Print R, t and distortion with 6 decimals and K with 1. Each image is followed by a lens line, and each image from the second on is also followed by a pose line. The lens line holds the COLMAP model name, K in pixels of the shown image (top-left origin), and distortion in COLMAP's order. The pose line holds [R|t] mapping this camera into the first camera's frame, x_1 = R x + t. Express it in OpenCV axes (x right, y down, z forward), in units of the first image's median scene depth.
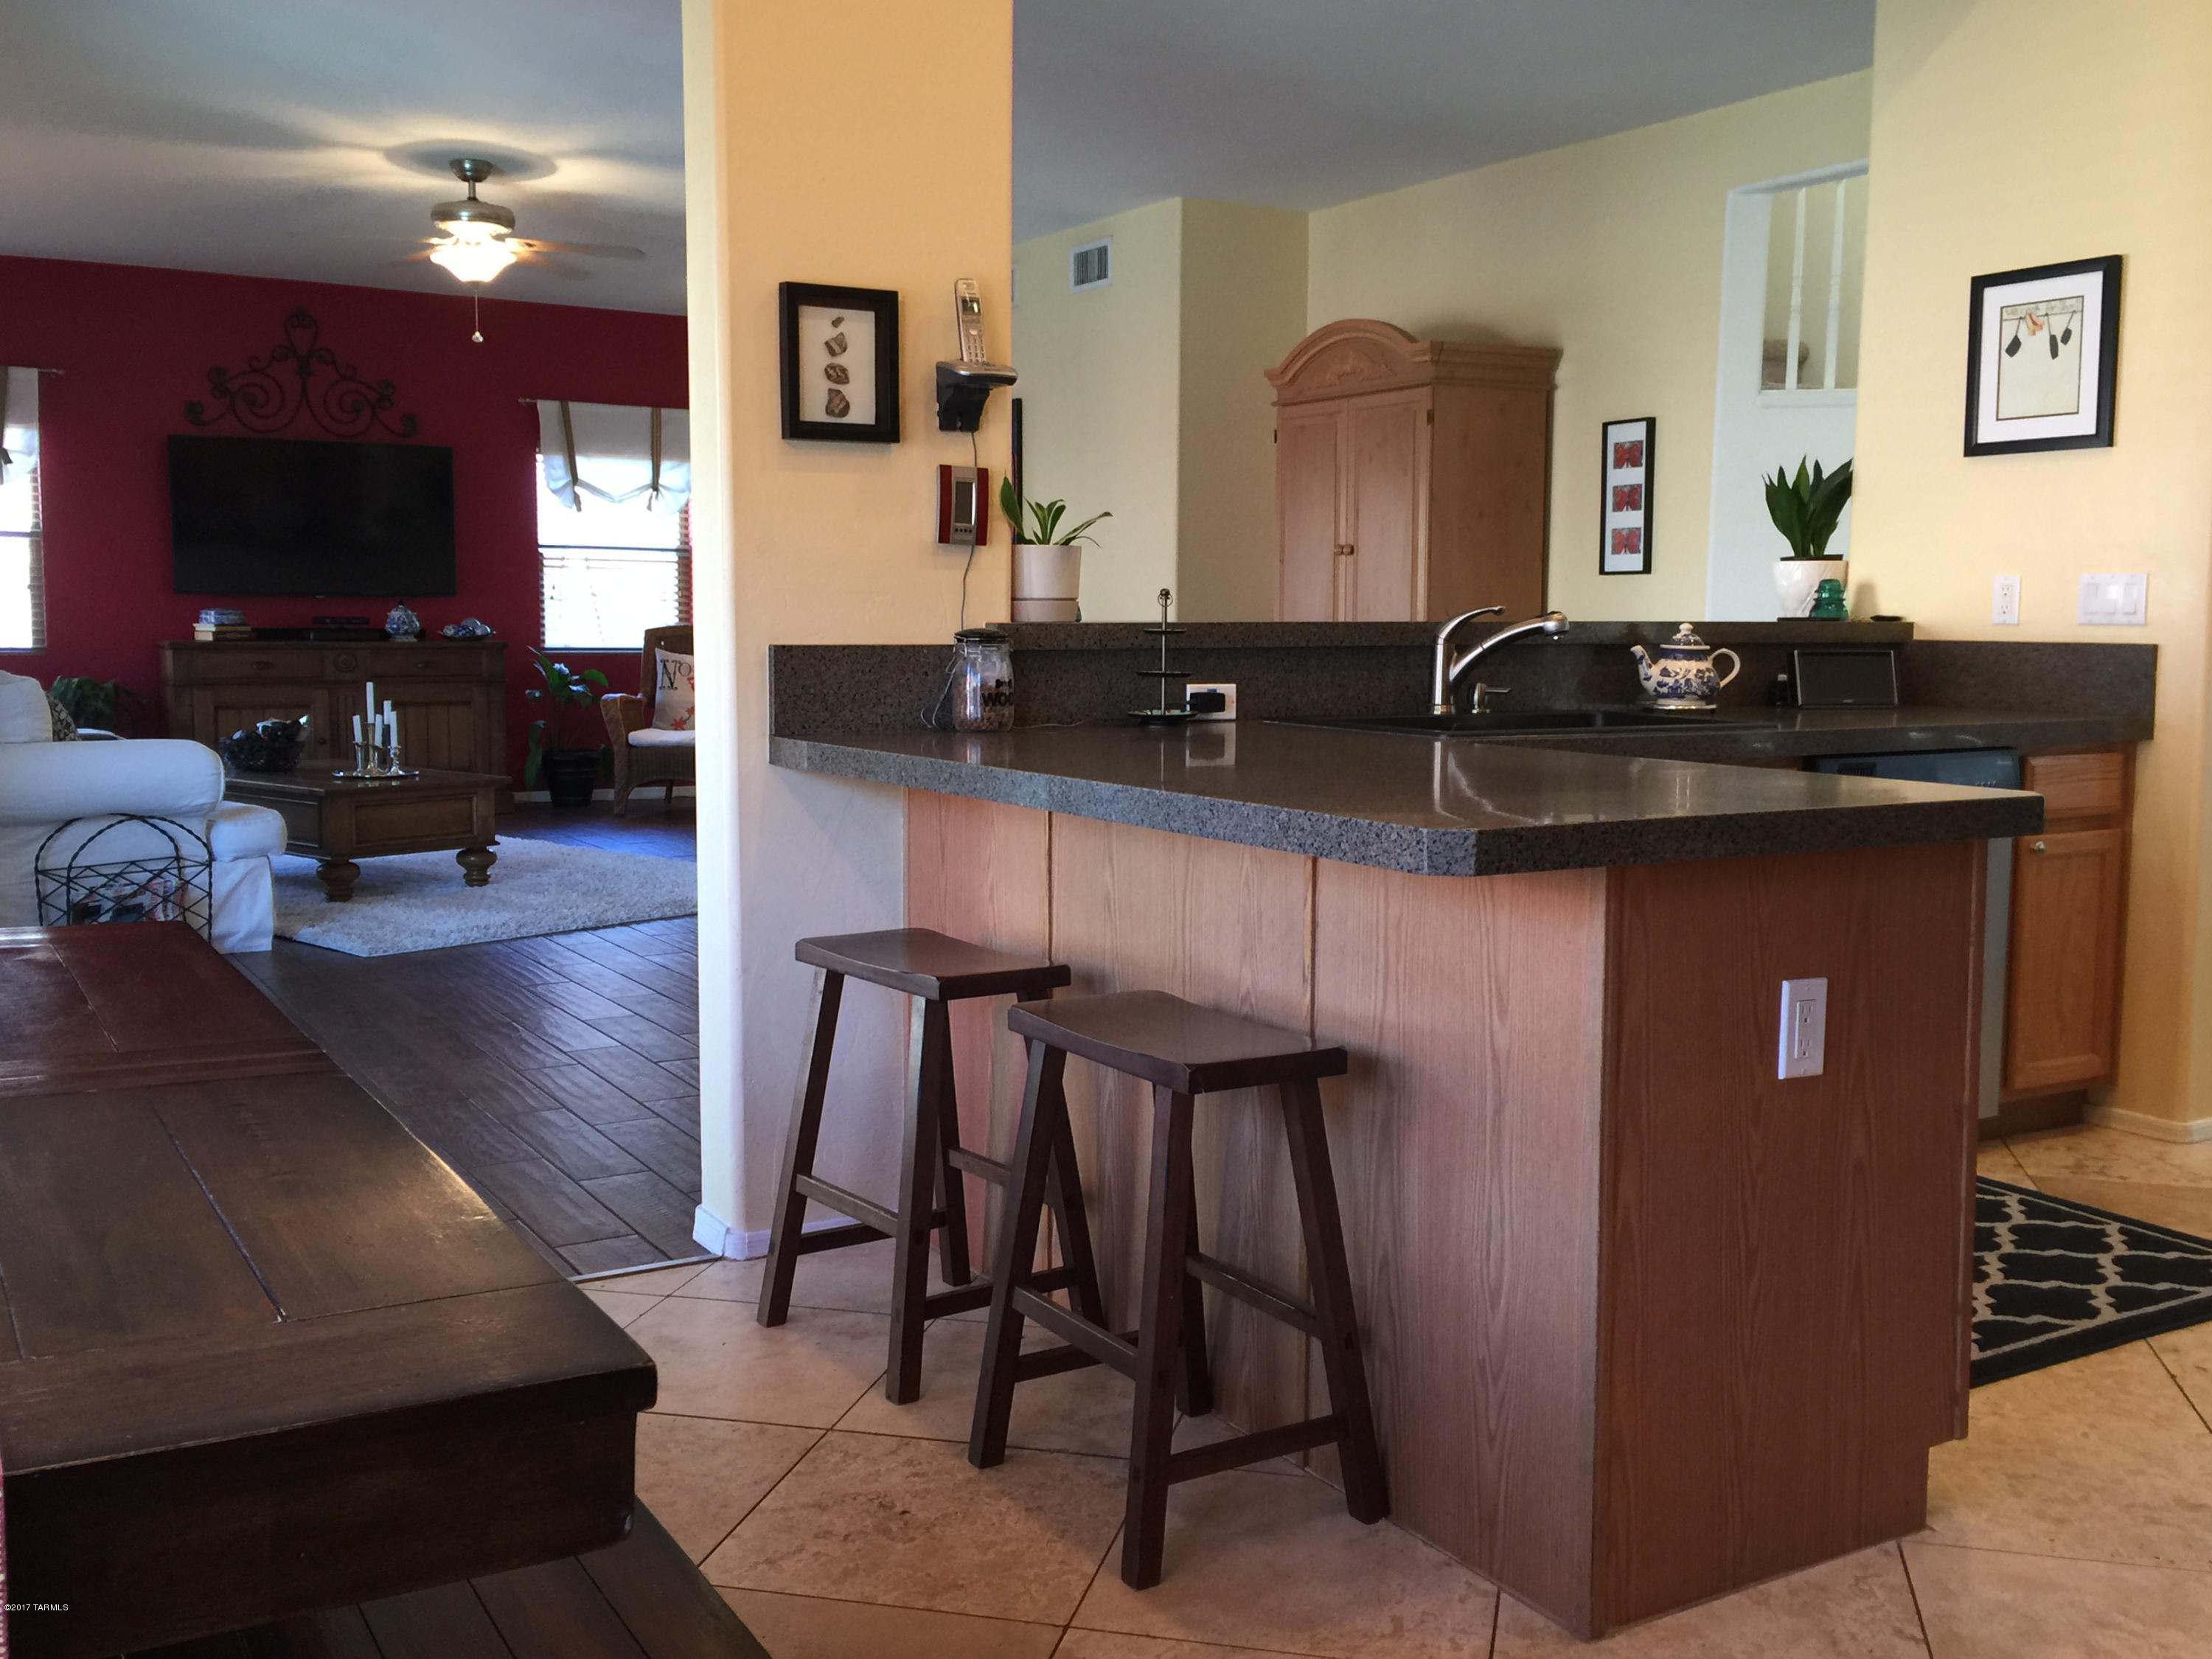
lens RADIAL K [[2051.7, 0, 1116.6], [0, 2051.7, 819.2], [0, 0, 1]] dist [0.045896, 0.000000]
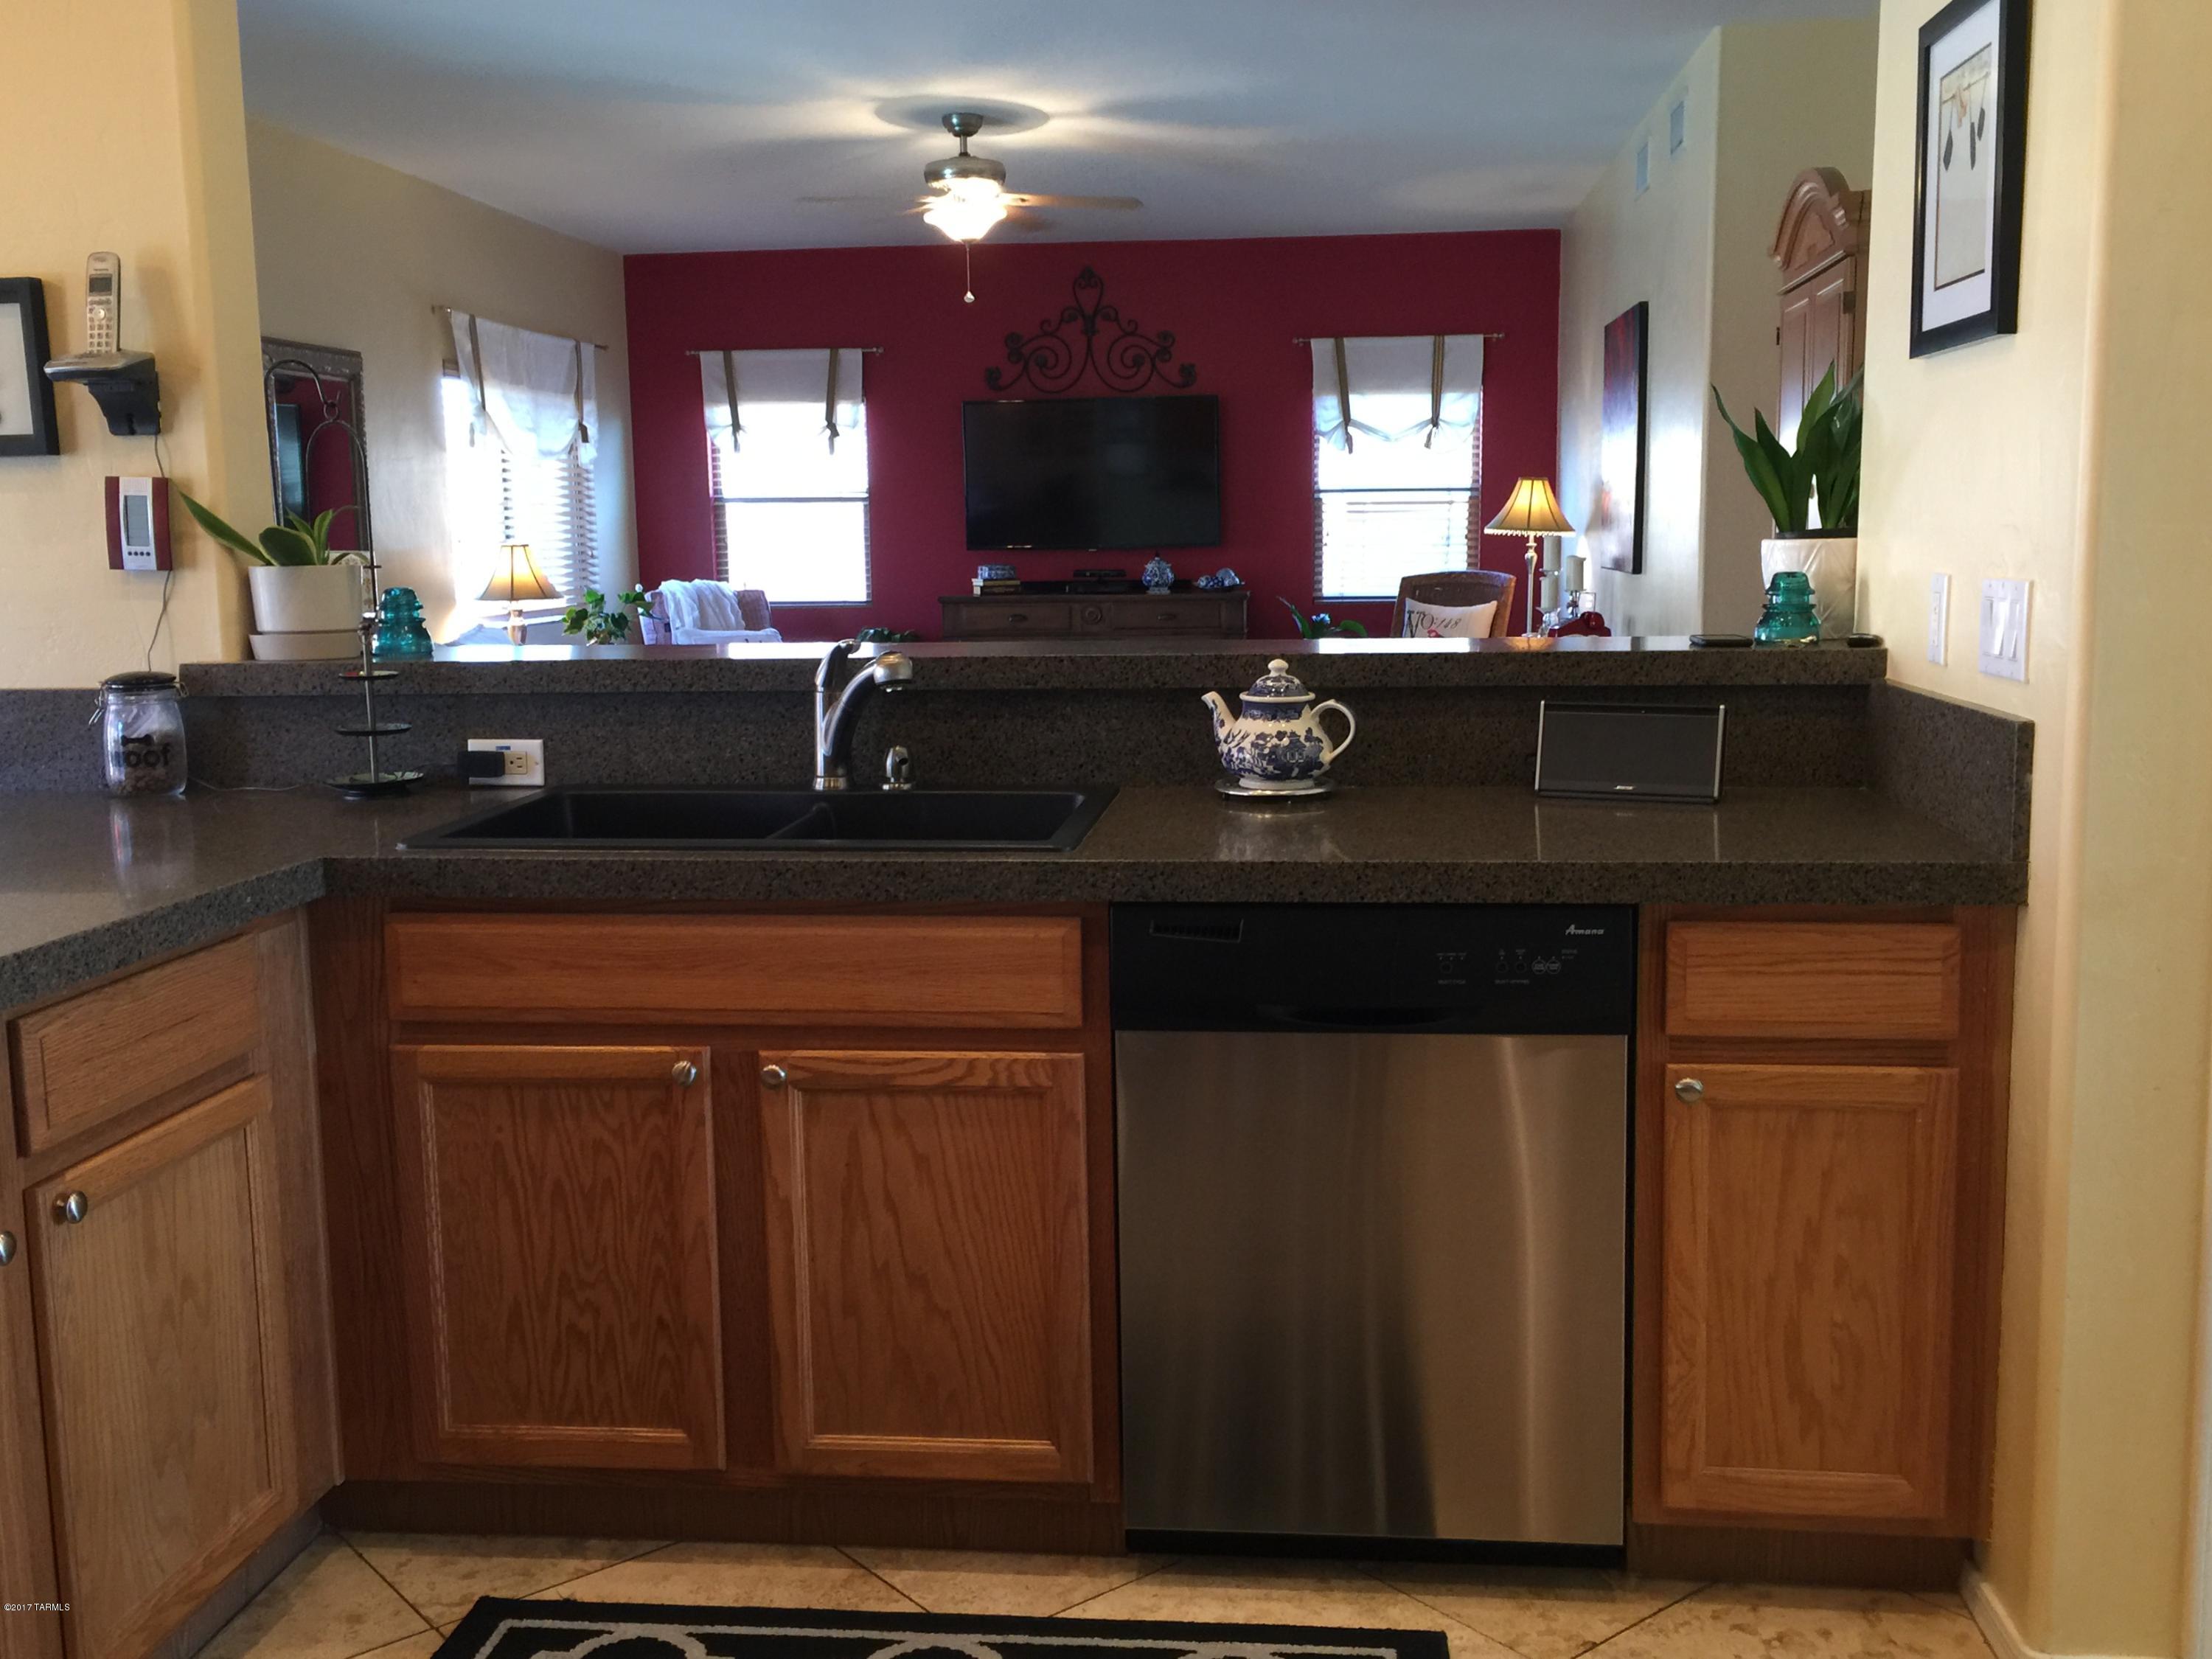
lens RADIAL K [[2051.7, 0, 1112.3], [0, 2051.7, 829.5], [0, 0, 1]] dist [0.045896, 0.000000]
pose [[0.801841, 0.069687, -0.593460, 0.246754], [-0.041679, 0.997280, 0.060792, -0.031472], [0.596082, -0.024011, 0.802565, 0.180686]]
